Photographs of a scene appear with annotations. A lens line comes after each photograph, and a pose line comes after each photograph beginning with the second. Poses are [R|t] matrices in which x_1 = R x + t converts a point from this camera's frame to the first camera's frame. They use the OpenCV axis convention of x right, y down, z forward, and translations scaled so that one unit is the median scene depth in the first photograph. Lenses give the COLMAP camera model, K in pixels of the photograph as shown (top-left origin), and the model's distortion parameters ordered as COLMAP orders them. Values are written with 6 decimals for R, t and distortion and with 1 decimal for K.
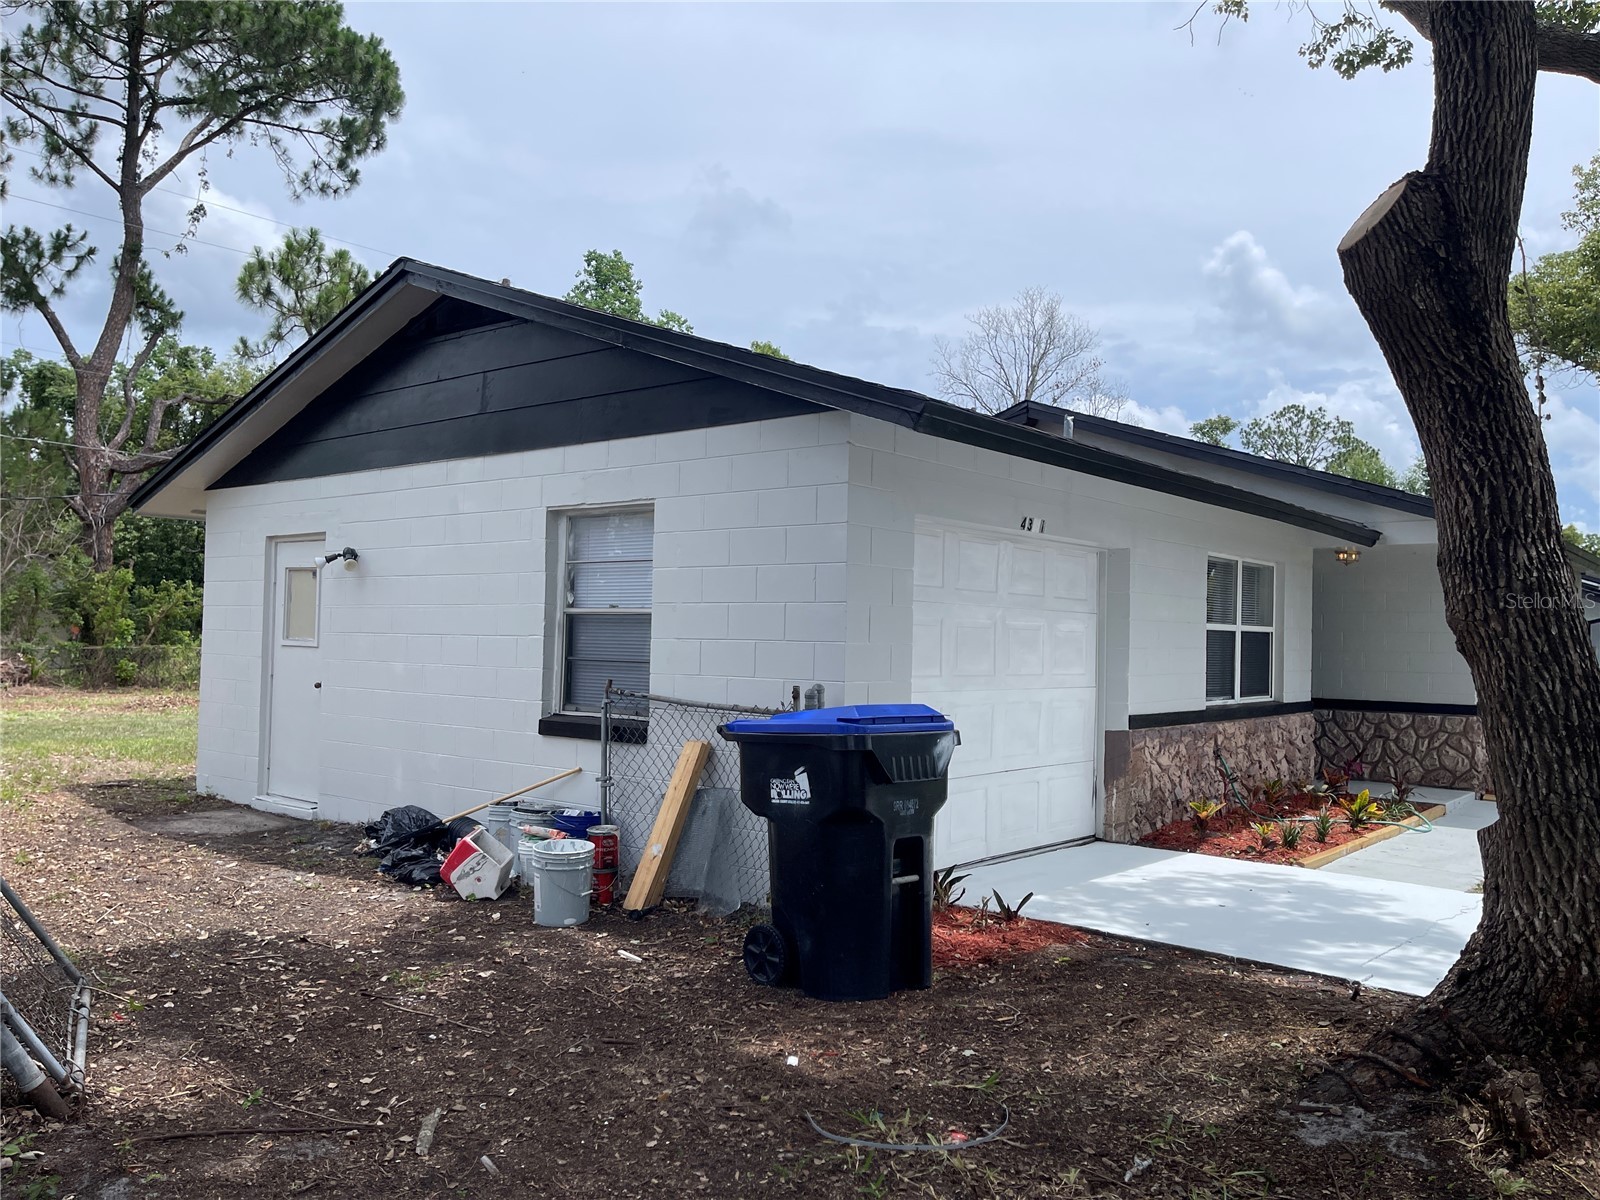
lens RADIAL K [[1216.6, 0, 800.9], [0, 1216.6, 597.7], [0, 0, 1]] dist [0.065625, -0.054782]
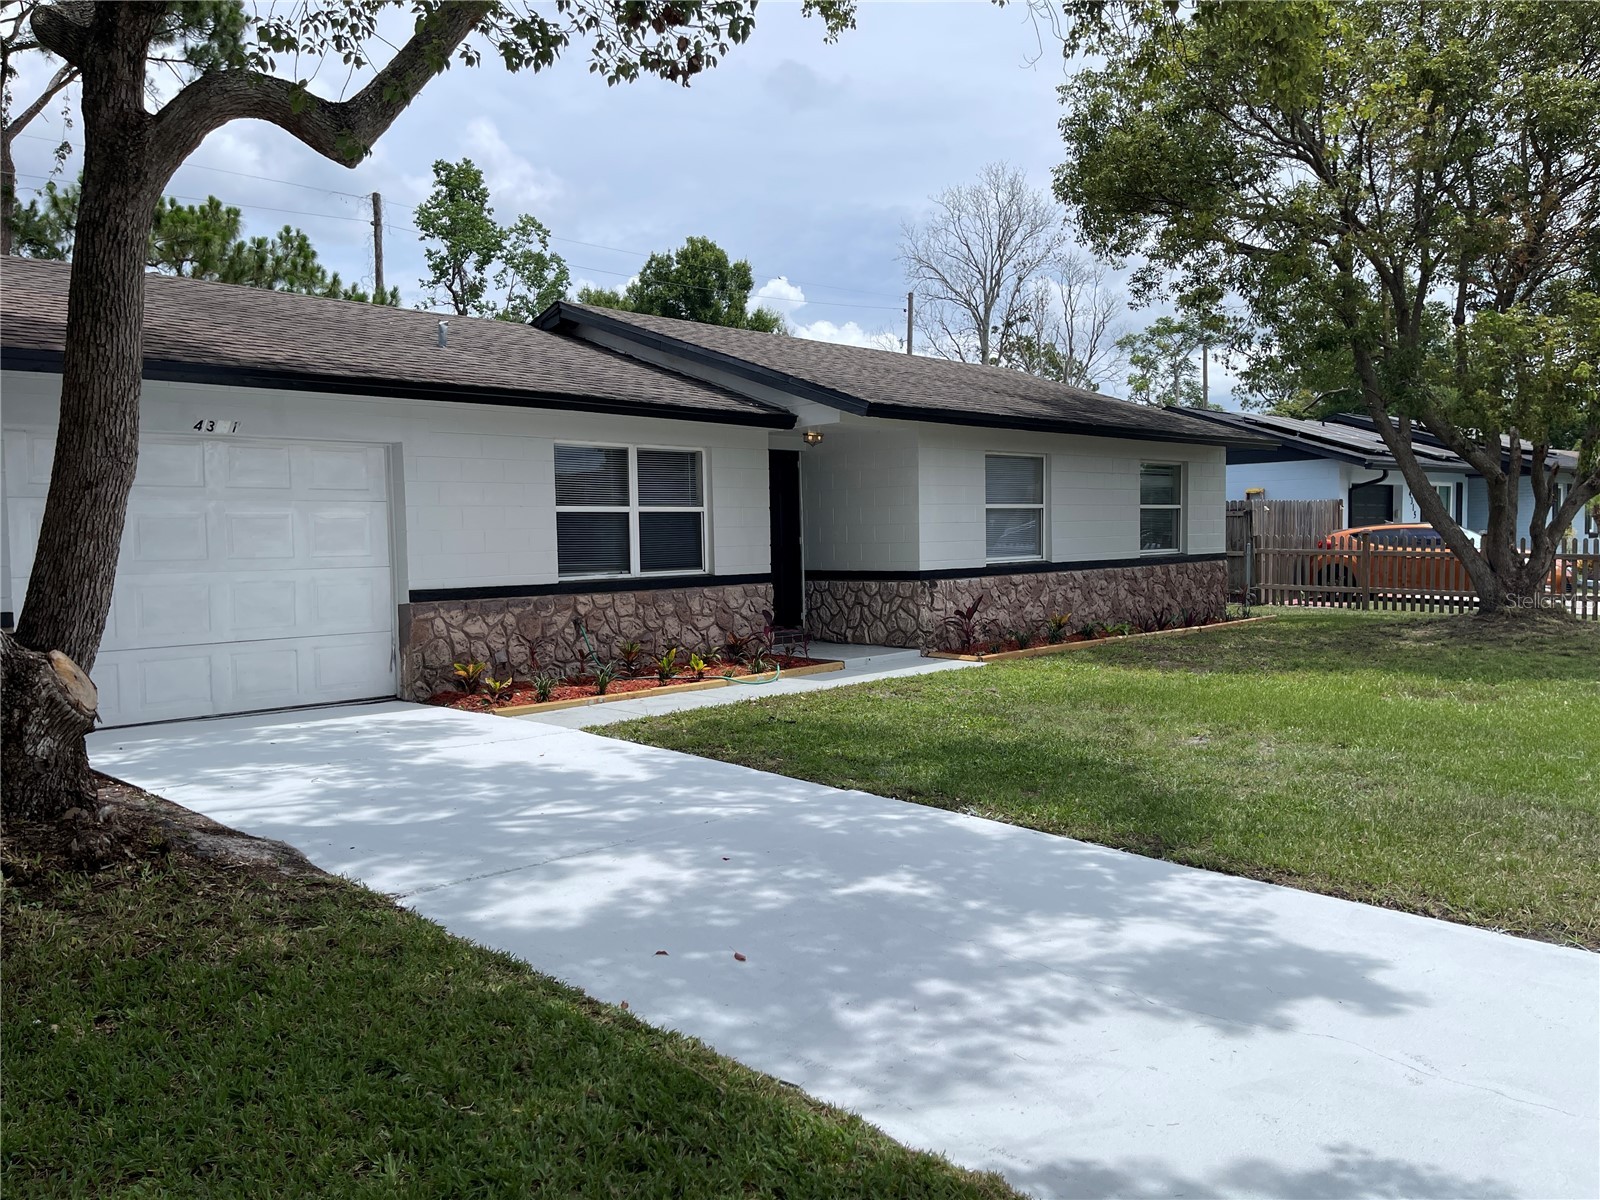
lens RADIAL K [[1216.6, 0, 801.7], [0, 1216.6, 601.9], [0, 0, 1]] dist [0.065625, -0.054782]
pose [[0.996242, -0.033939, -0.079686, 0.578351], [0.040840, 0.995402, 0.086639, 0.018595], [0.076380, -0.089568, 0.993048, -0.082726]]
